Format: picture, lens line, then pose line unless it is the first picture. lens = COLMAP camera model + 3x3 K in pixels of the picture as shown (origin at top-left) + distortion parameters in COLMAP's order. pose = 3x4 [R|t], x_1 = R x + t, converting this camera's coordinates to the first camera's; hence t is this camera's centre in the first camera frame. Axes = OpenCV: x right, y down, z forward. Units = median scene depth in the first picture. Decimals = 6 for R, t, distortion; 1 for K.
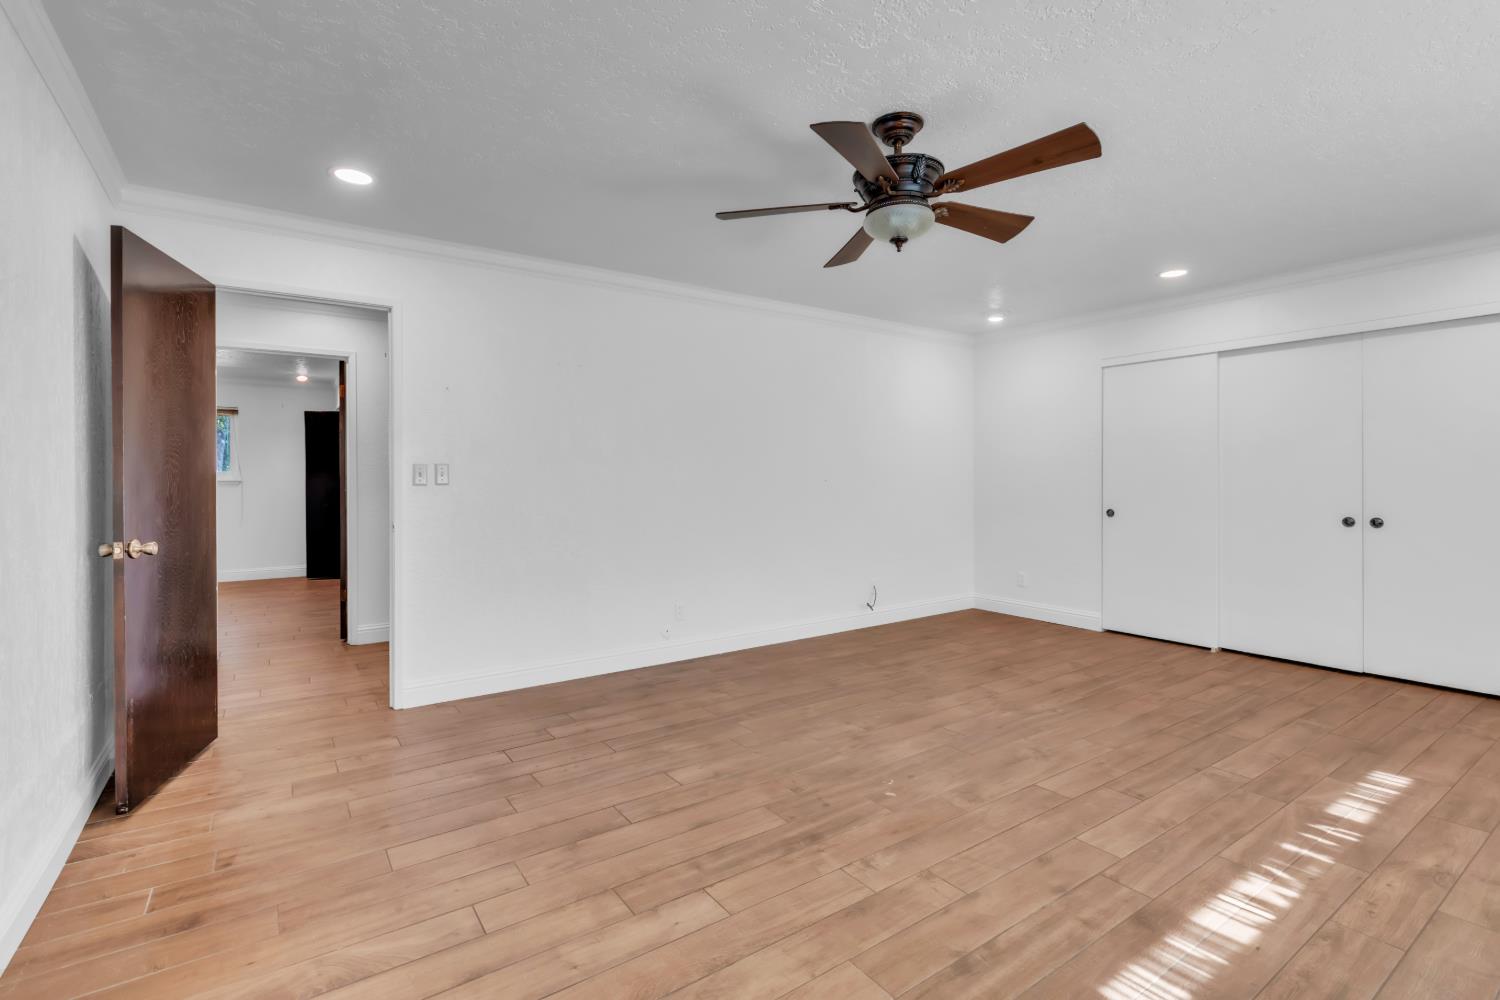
lens RADIAL K [[682.3, 0, 743.0], [0, 682.3, 483.7], [0, 0, 1]] dist [0.003128, 0.000347]
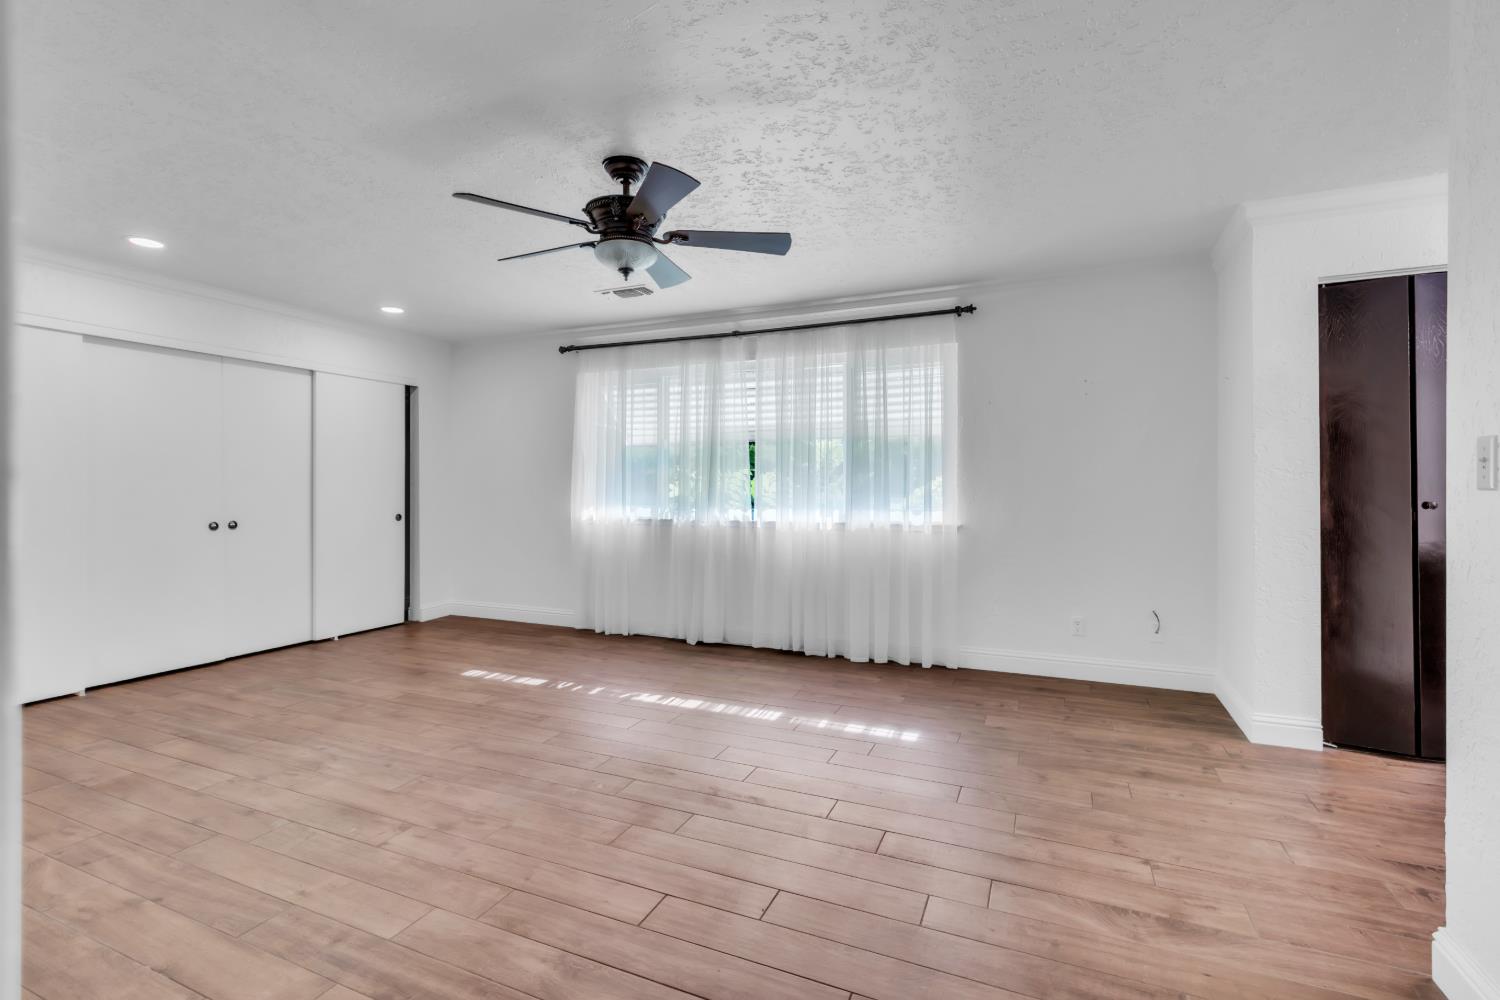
lens RADIAL K [[682.3, 0, 743.0], [0, 682.3, 483.7], [0, 0, 1]] dist [0.003128, 0.000347]
pose [[-0.516290, 0.008504, 0.856372, -0.840417], [0.006691, 0.999960, -0.005895, -0.000450], [-0.856388, 0.002687, -0.516326, 1.427091]]
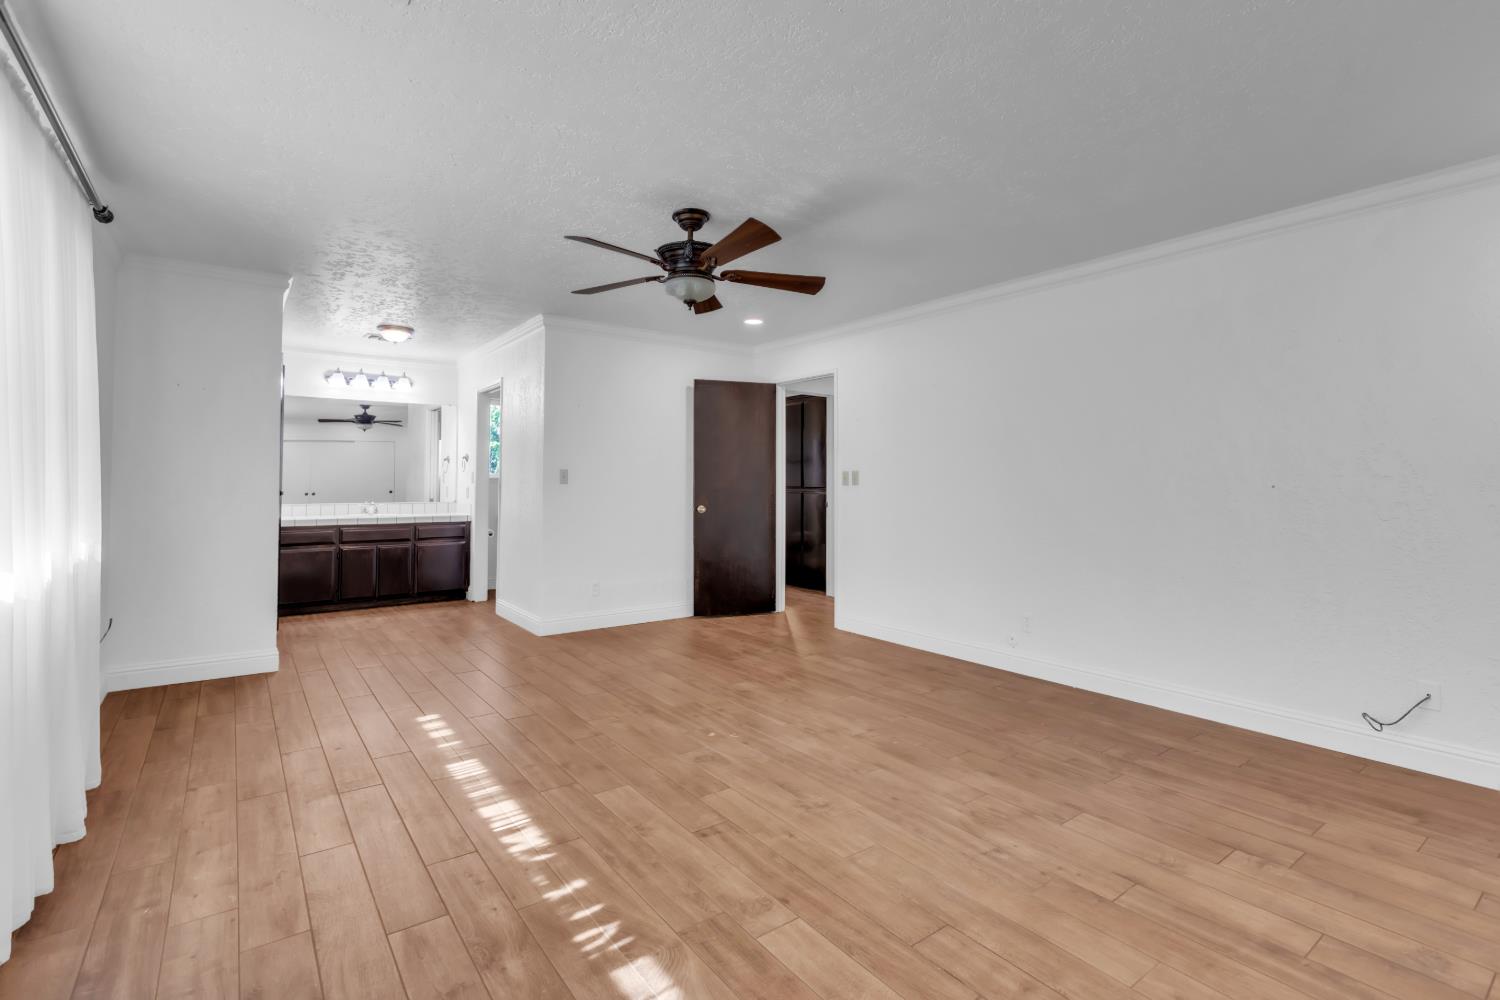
lens RADIAL K [[690.1, 0, 750.0], [0, 690.1, 500.0], [0, 0, 1]] dist [0.002361, 0.000209]
pose [[0.041770, 0.027431, -0.998751, 1.551613], [-0.010570, 0.999579, 0.027012, -0.009054], [0.999071, 0.009429, 0.042042, 1.068825]]
